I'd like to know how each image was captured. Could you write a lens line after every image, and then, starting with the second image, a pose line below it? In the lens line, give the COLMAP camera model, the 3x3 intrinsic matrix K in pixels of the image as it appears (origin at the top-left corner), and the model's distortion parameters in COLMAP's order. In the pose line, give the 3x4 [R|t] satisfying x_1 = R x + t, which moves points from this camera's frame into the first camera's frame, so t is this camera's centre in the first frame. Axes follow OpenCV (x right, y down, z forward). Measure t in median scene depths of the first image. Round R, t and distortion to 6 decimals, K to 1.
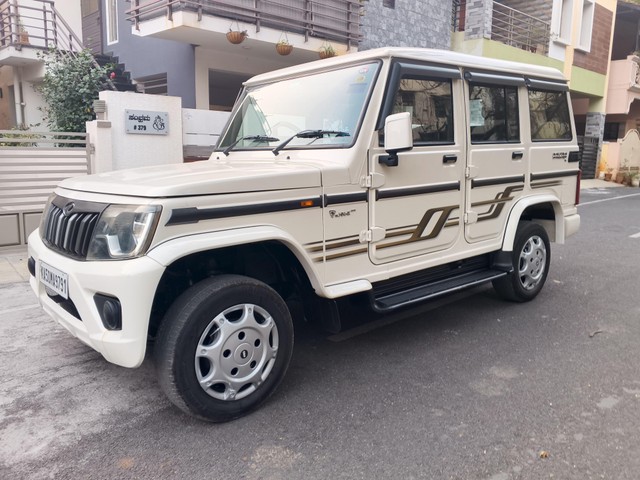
lens RADIAL K [[532.8, 0, 320.0], [0, 532.8, 240.0], [0, 0, 1]] dist [0.003406, -0.007476]
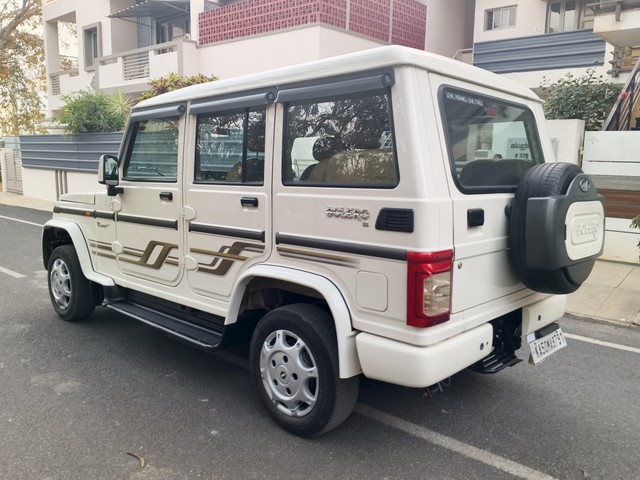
lens RADIAL K [[532.8, 0, 320.0], [0, 532.8, 240.0], [0, 0, 1]] dist [0.003406, -0.007476]
pose [[0.108338, 0.166863, -0.980010, 1.227844], [-0.164287, 0.975263, 0.147893, -0.259245], [0.980445, 0.144981, 0.133071, 1.129554]]
